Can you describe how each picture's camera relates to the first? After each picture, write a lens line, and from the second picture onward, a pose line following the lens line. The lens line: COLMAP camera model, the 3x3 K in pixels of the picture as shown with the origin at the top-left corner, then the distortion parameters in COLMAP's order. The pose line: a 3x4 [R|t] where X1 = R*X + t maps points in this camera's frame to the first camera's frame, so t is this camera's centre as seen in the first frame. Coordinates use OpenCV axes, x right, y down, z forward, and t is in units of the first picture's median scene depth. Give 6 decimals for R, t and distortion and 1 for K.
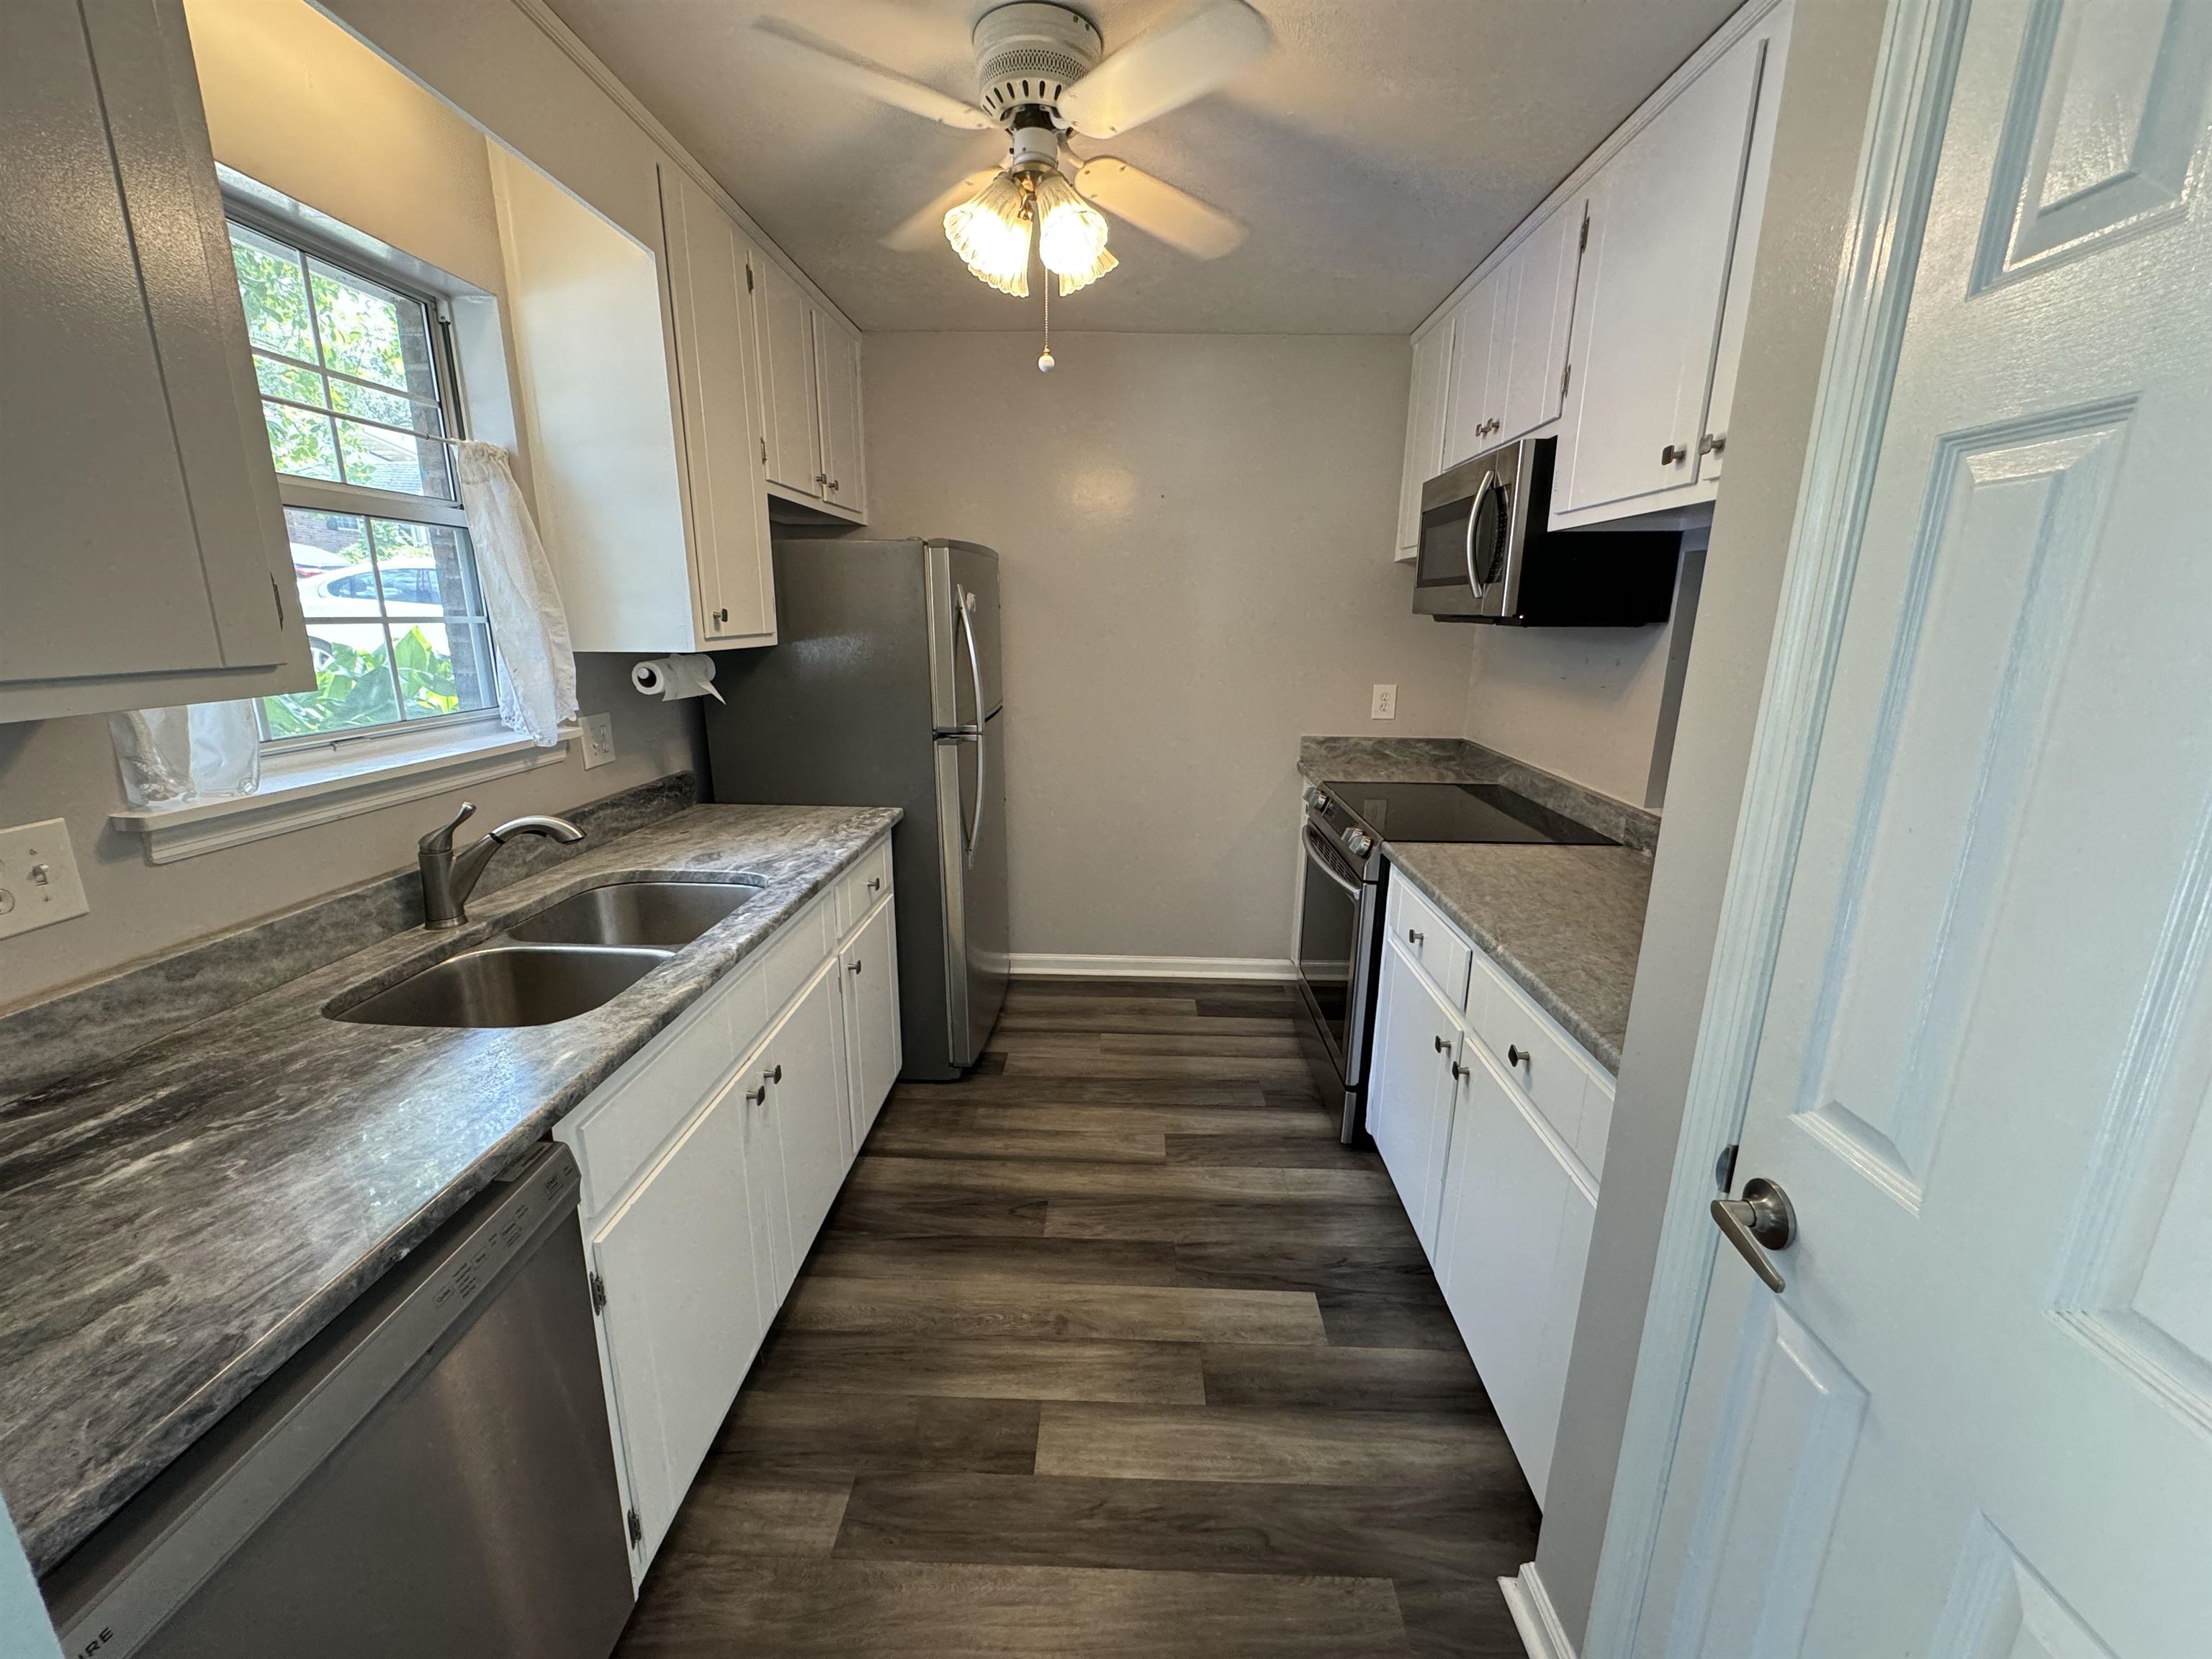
lens RADIAL K [[881.3, 0, 1106.0], [0, 881.3, 829.5], [0, 0, 1]] dist [-0.001828, 0.000033]
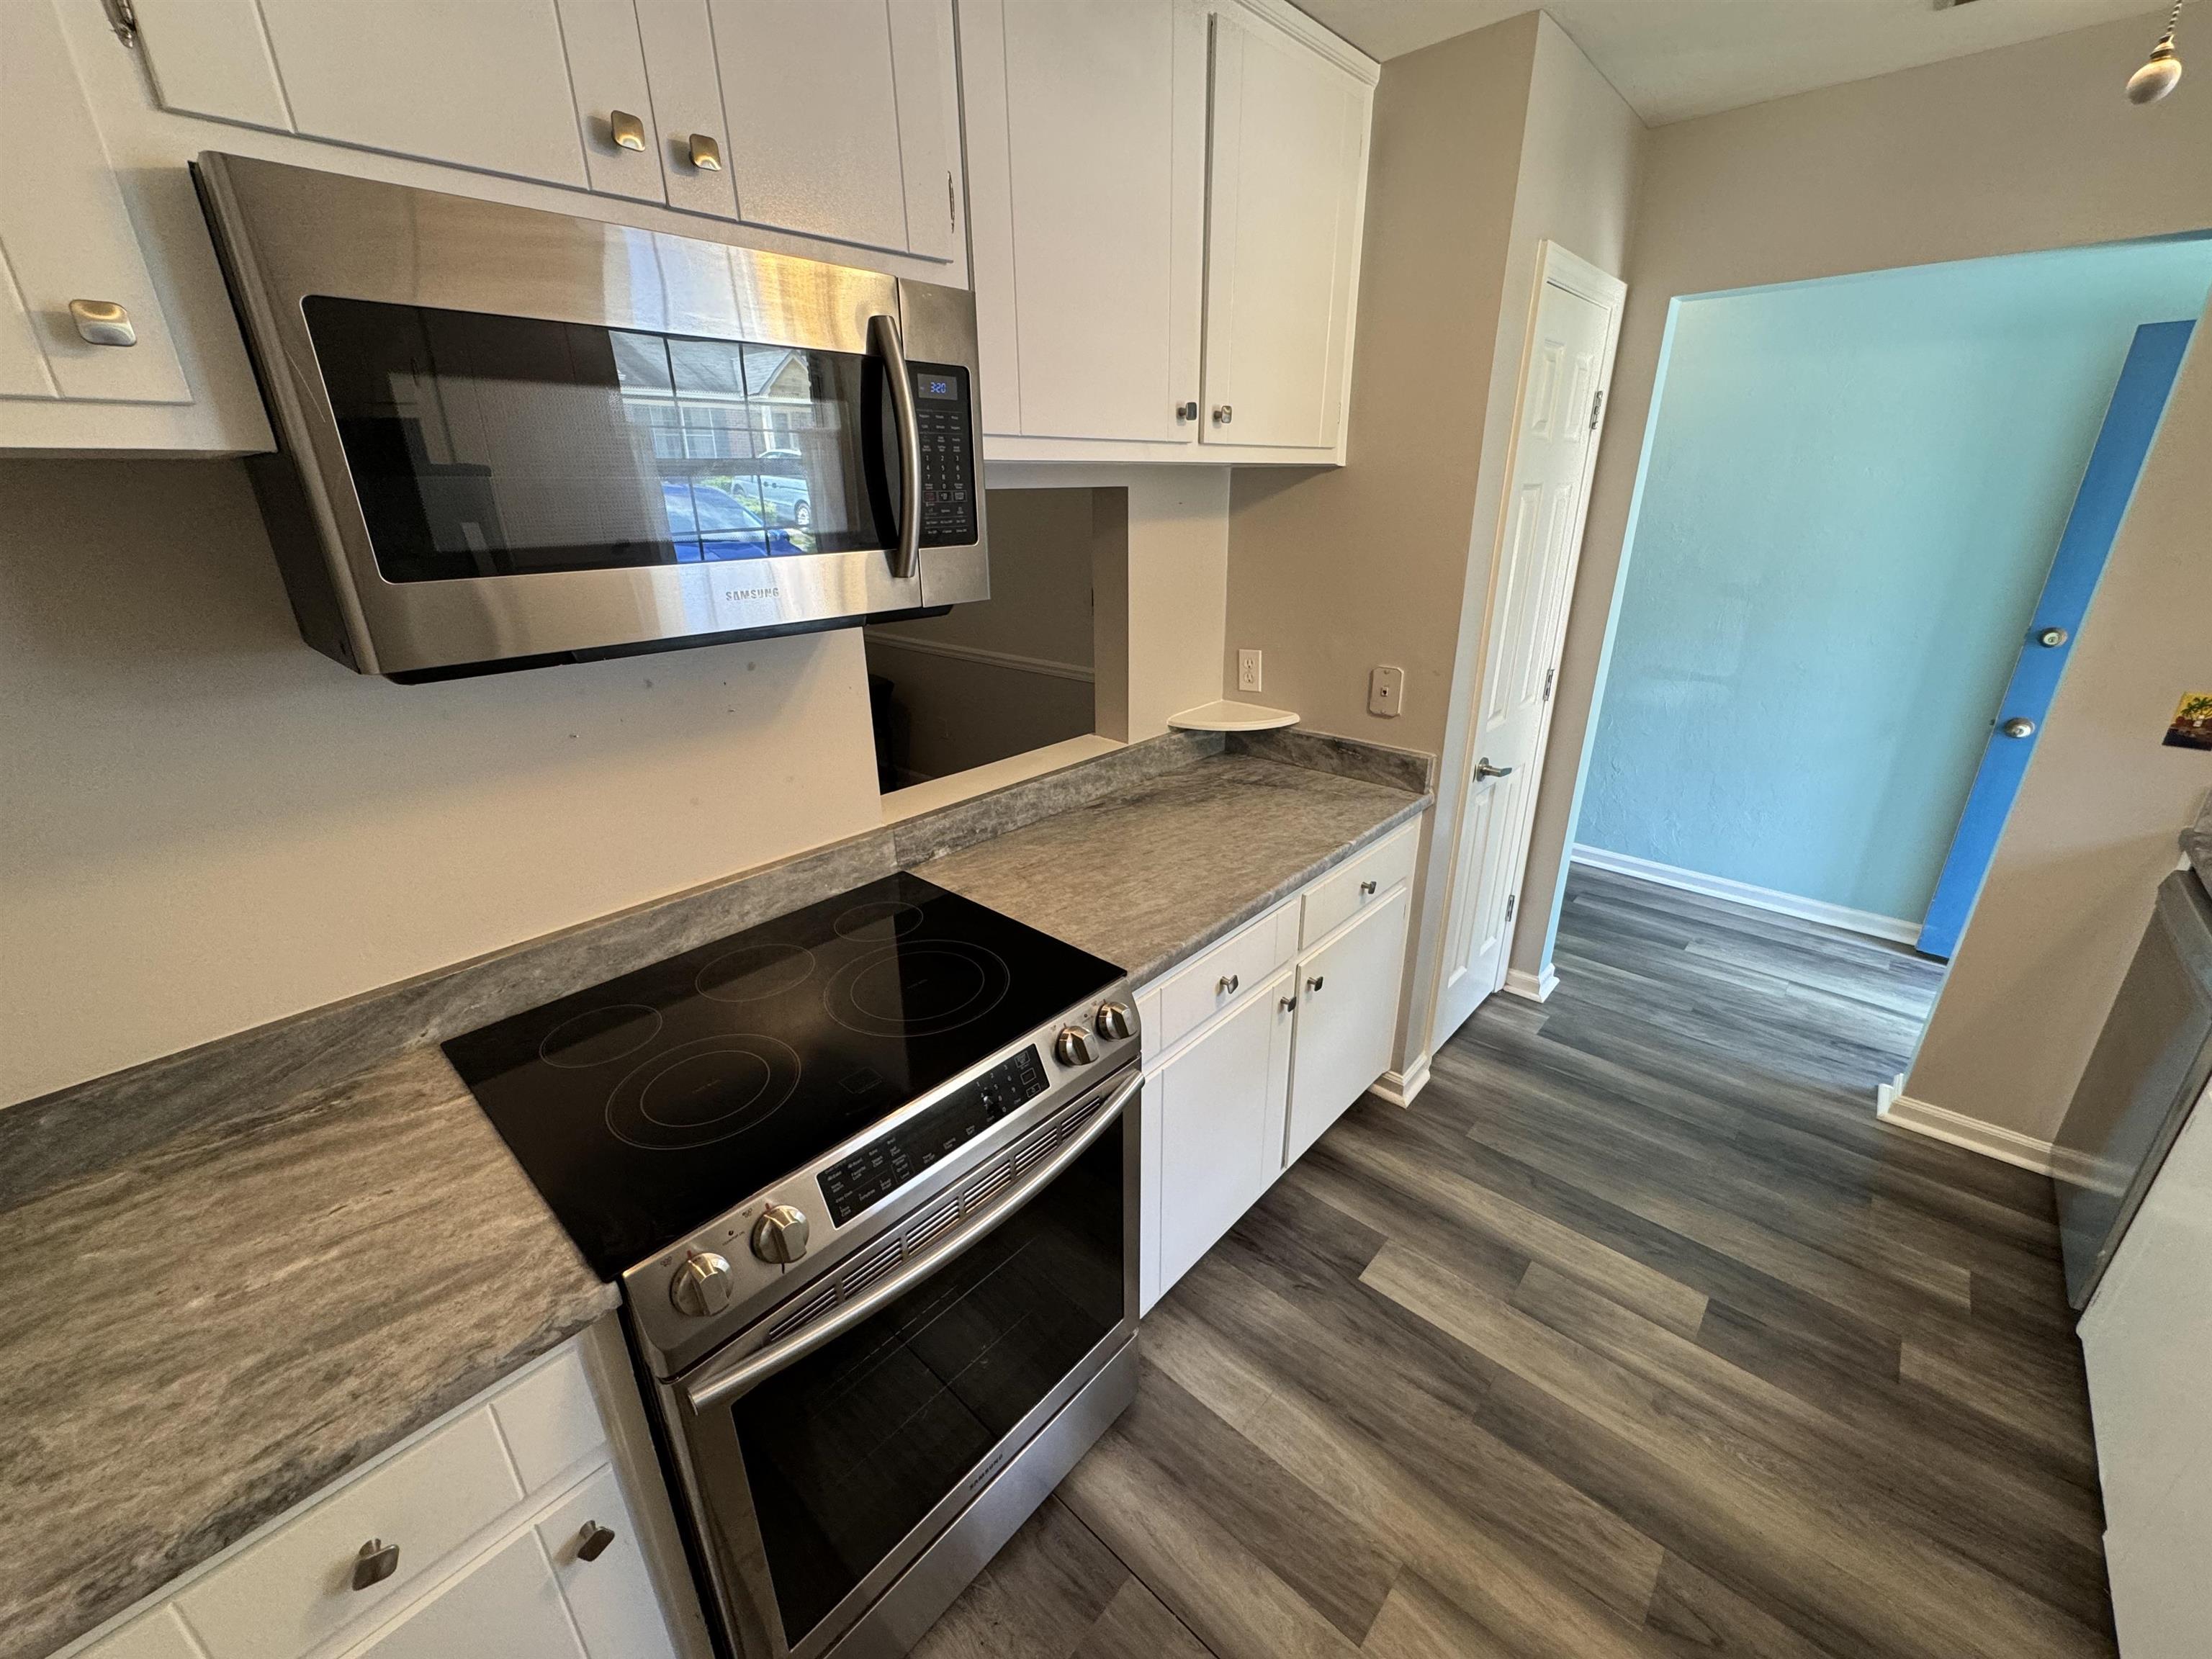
lens RADIAL K [[881.3, 0, 1106.0], [0, 881.3, 829.5], [0, 0, 1]] dist [-0.001828, 0.000033]
pose [[-0.760129, -0.240517, 0.603619, -0.021189], [0.159554, 0.831437, 0.532217, -0.458335], [-0.629879, 0.500863, -0.593624, 1.511626]]
